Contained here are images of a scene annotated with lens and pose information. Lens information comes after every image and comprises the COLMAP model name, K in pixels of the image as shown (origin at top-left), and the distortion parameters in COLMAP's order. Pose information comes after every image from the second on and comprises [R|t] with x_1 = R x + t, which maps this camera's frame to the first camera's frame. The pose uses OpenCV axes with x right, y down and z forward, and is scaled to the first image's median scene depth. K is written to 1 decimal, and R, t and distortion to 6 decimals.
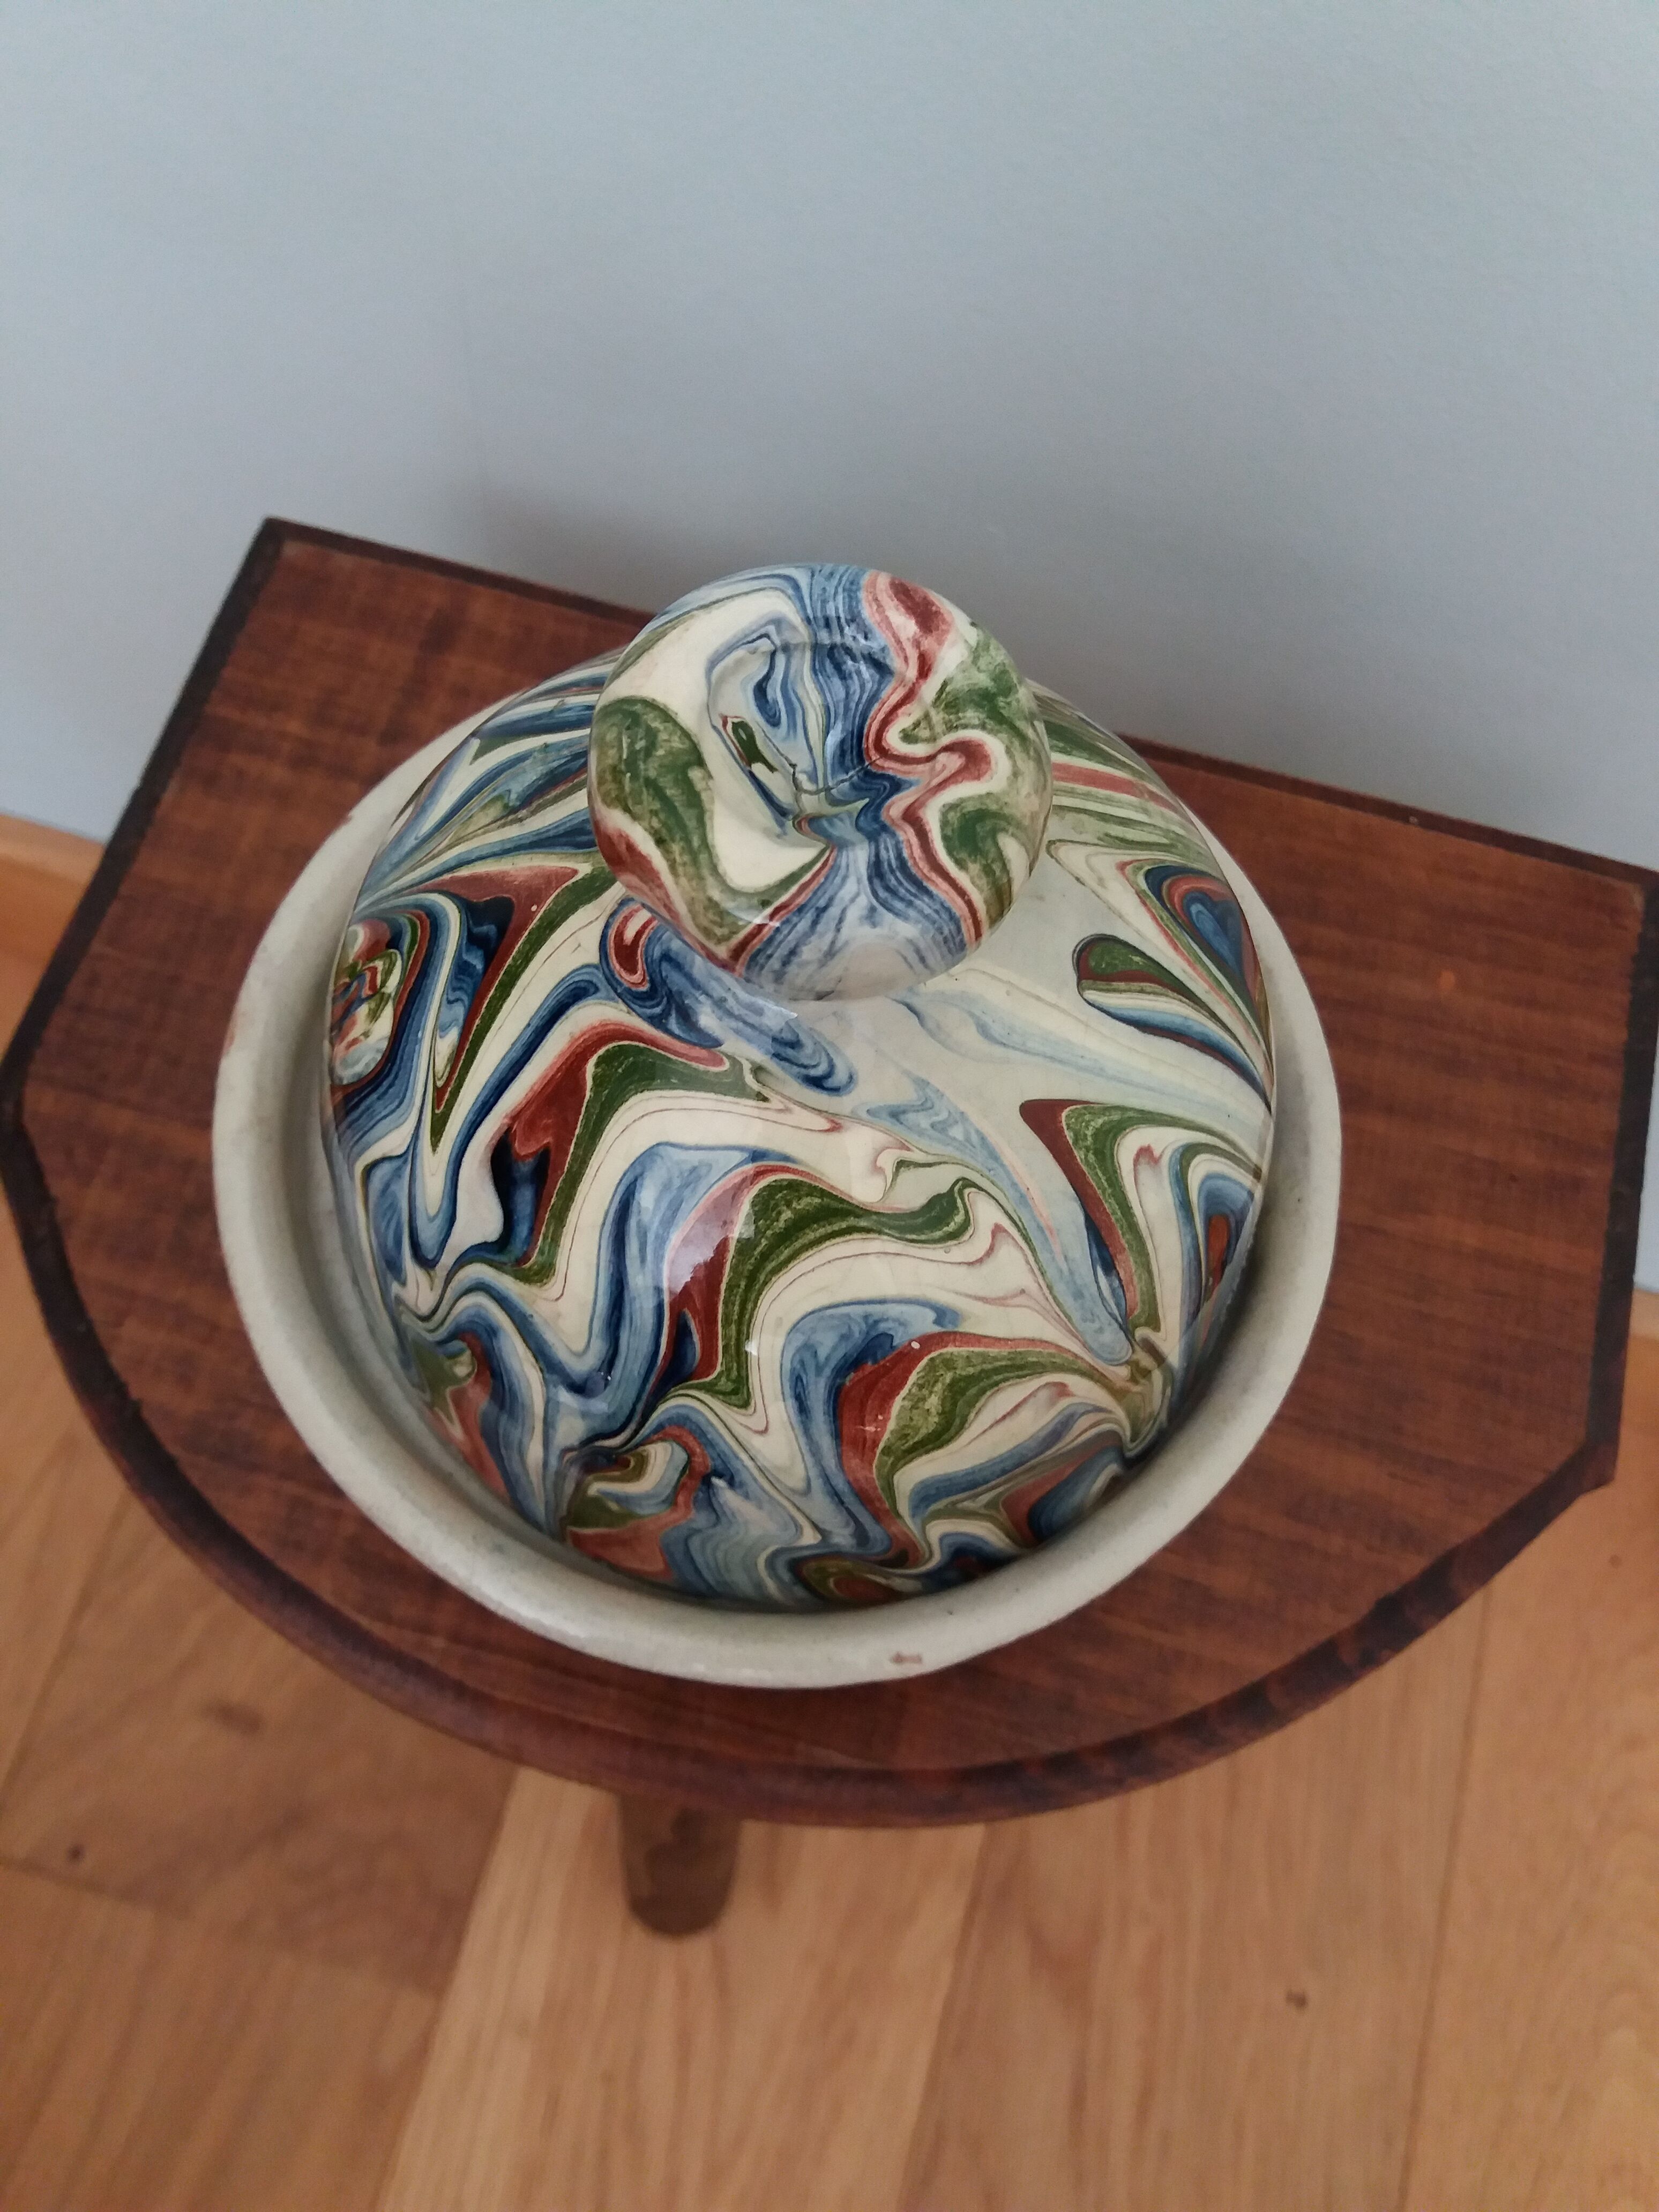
lens RADIAL K [[1859.0, 0, 829.5], [0, 1859.0, 1106.0], [0, 0, 1]] dist [0.231179, -0.862803]
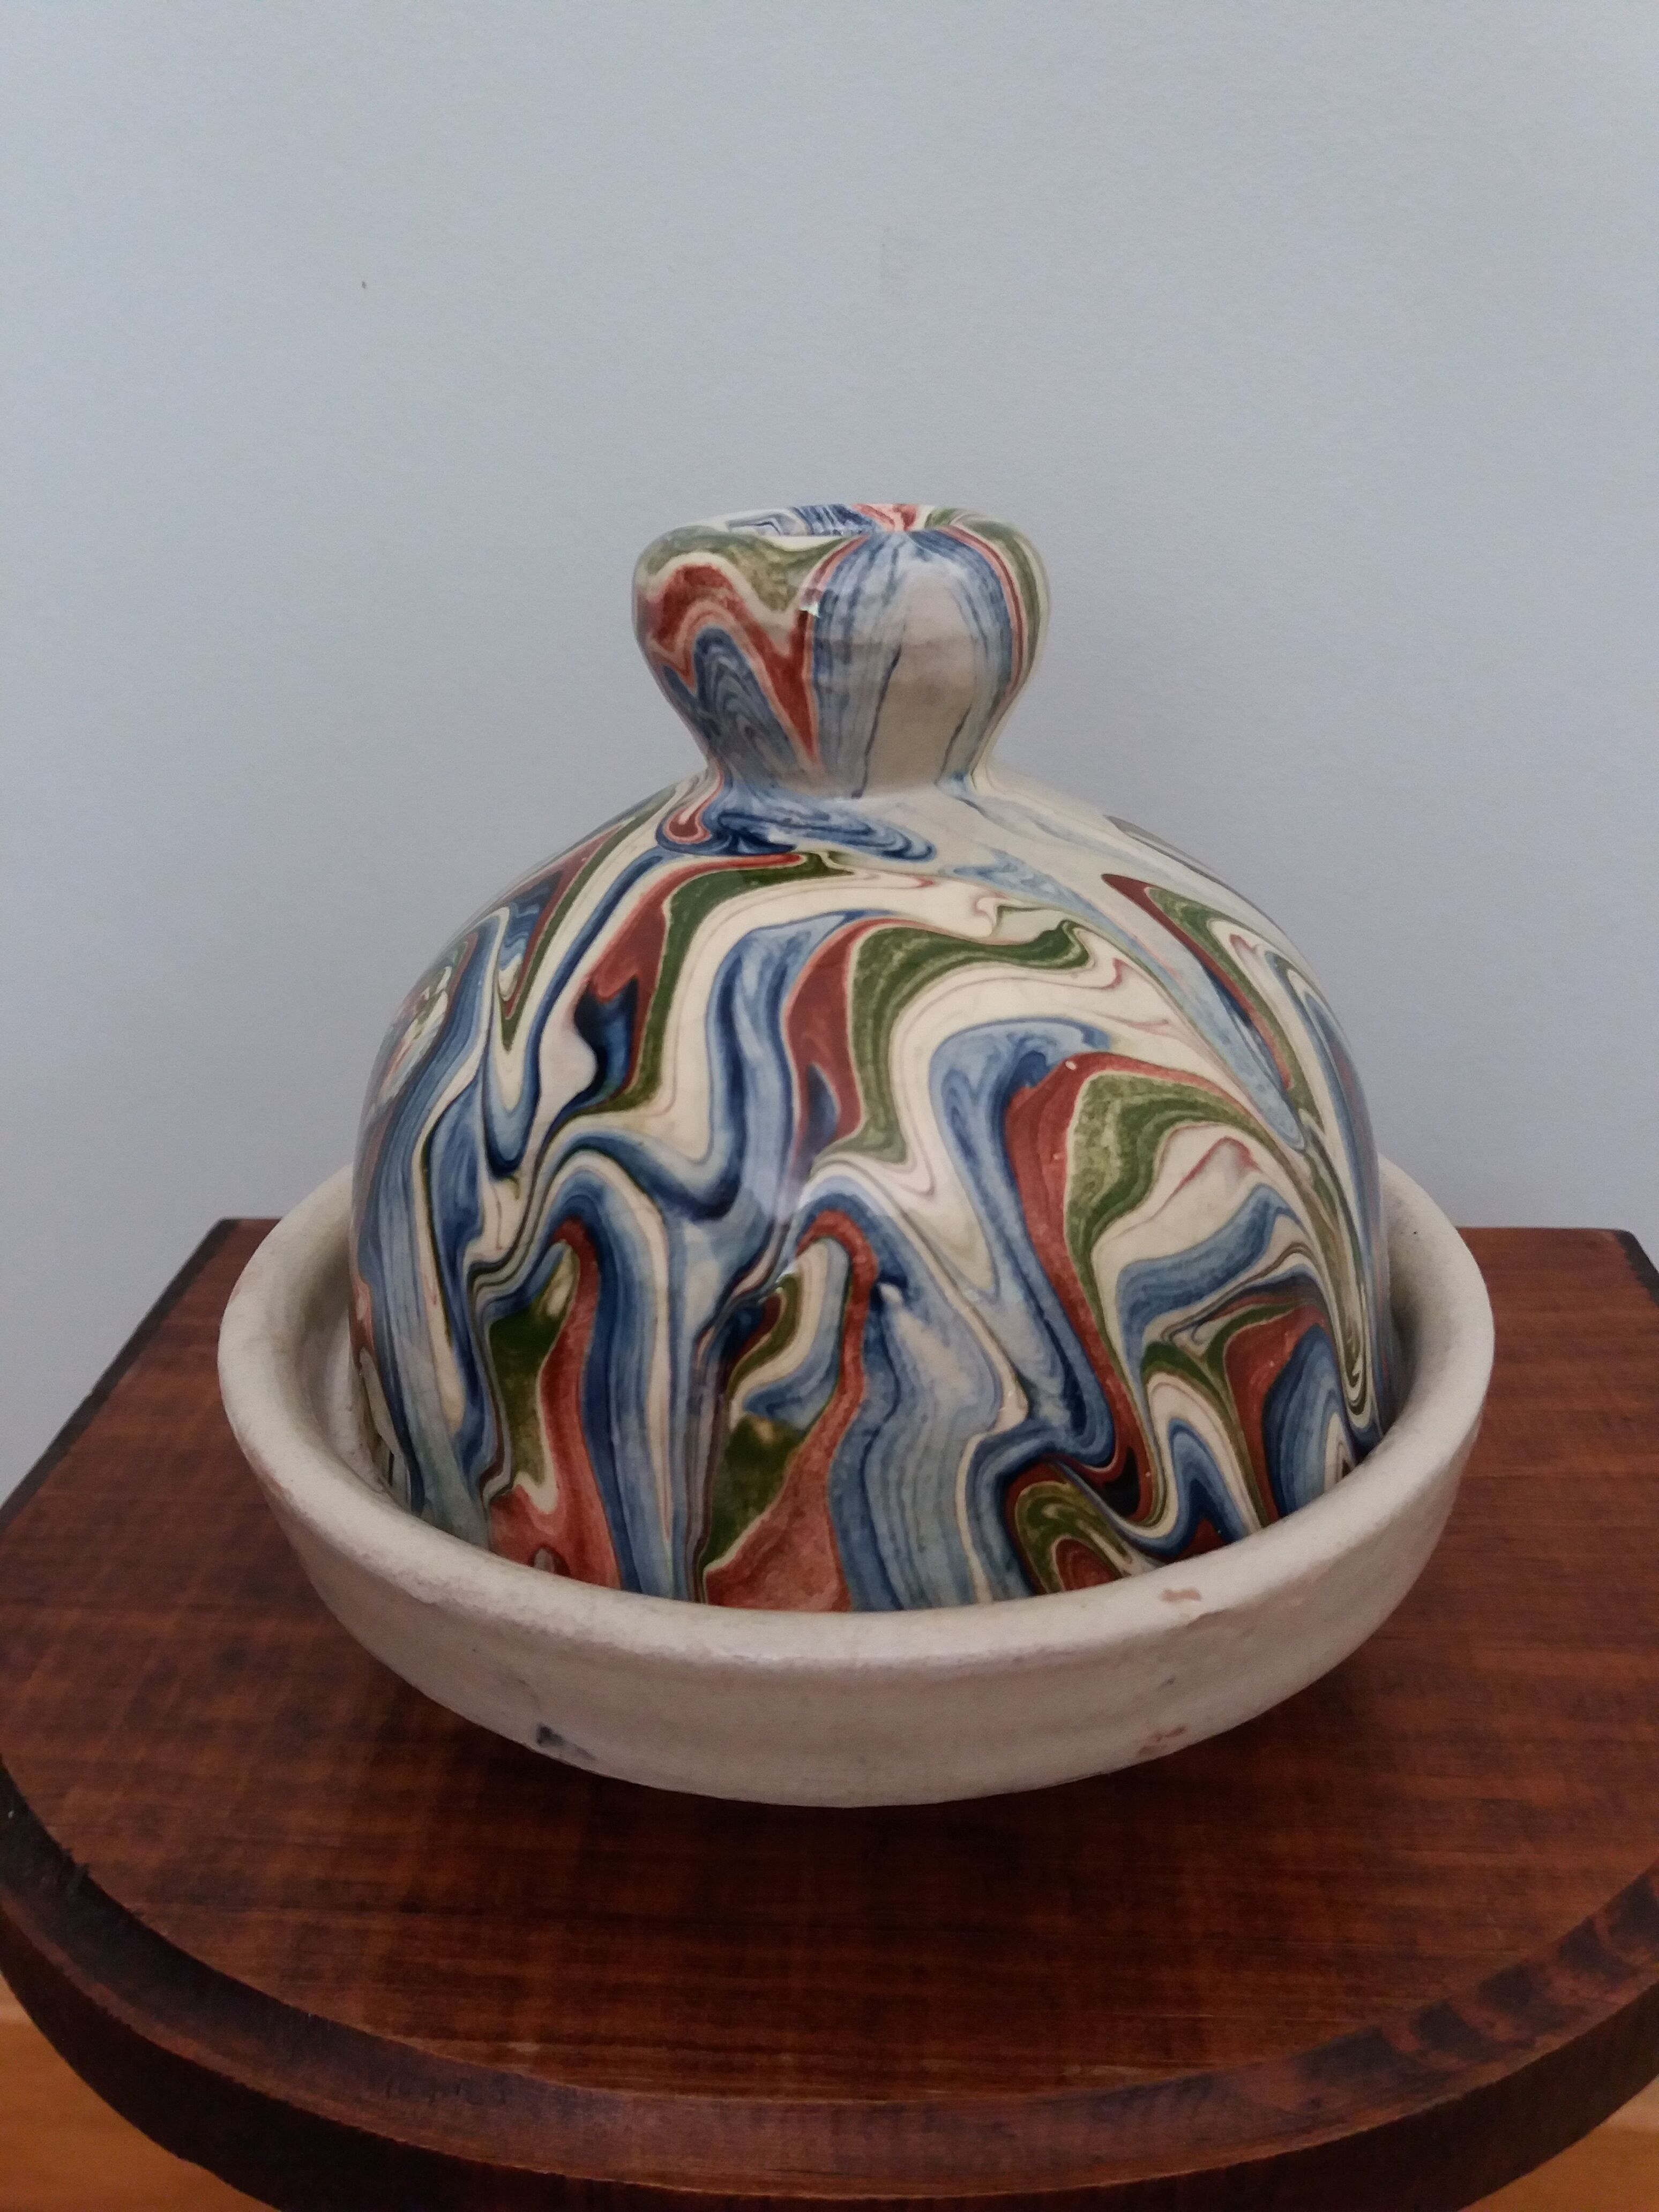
lens RADIAL K [[1827.3, 0, 829.5], [0, 1827.3, 1106.0], [0, 0, 1]] dist [0.213938, -0.519290]
pose [[0.977205, -0.154134, 0.145993, -0.196933], [0.212283, 0.718171, -0.662697, 0.693149], [-0.002704, 0.678582, 0.734519, 0.360325]]
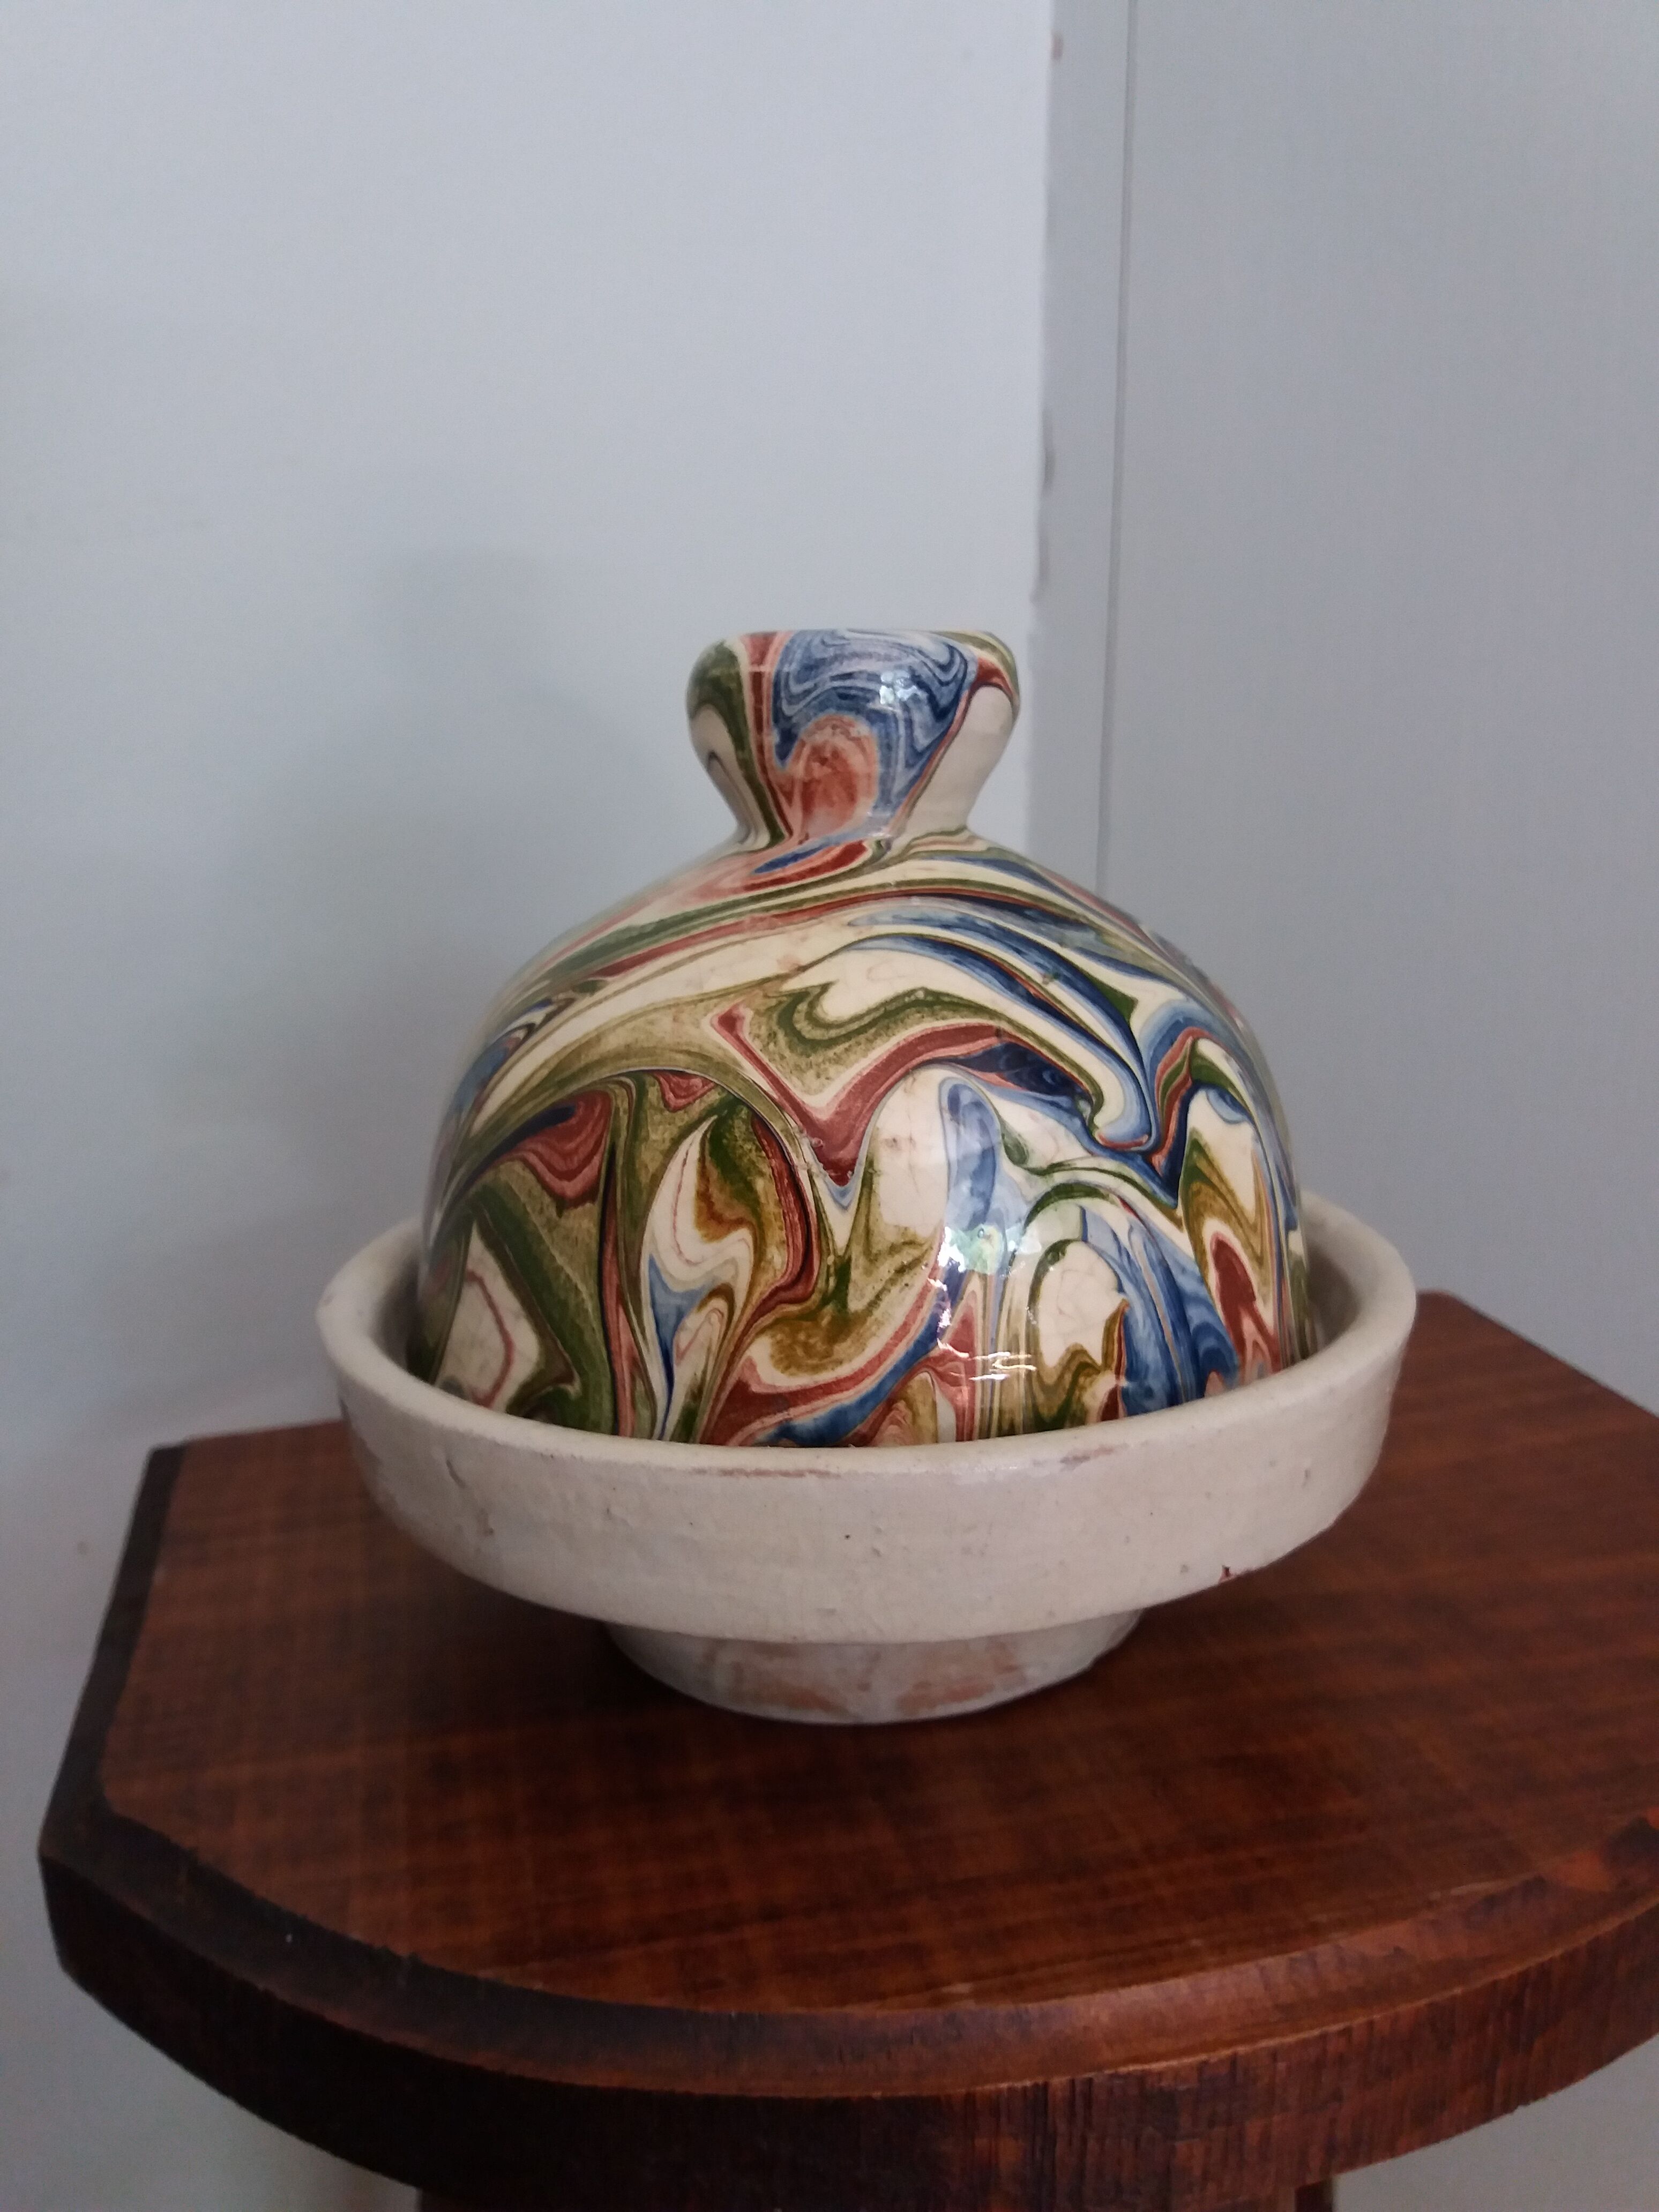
lens RADIAL K [[1859.0, 0, 829.5], [0, 1859.0, 1106.0], [0, 0, 1]] dist [0.231179, -0.862803]
pose [[-0.977312, -0.078519, 0.196713, -0.258820], [0.180252, 0.179377, 0.967126, -1.339850], [-0.111224, 0.980642, -0.161154, 1.384888]]
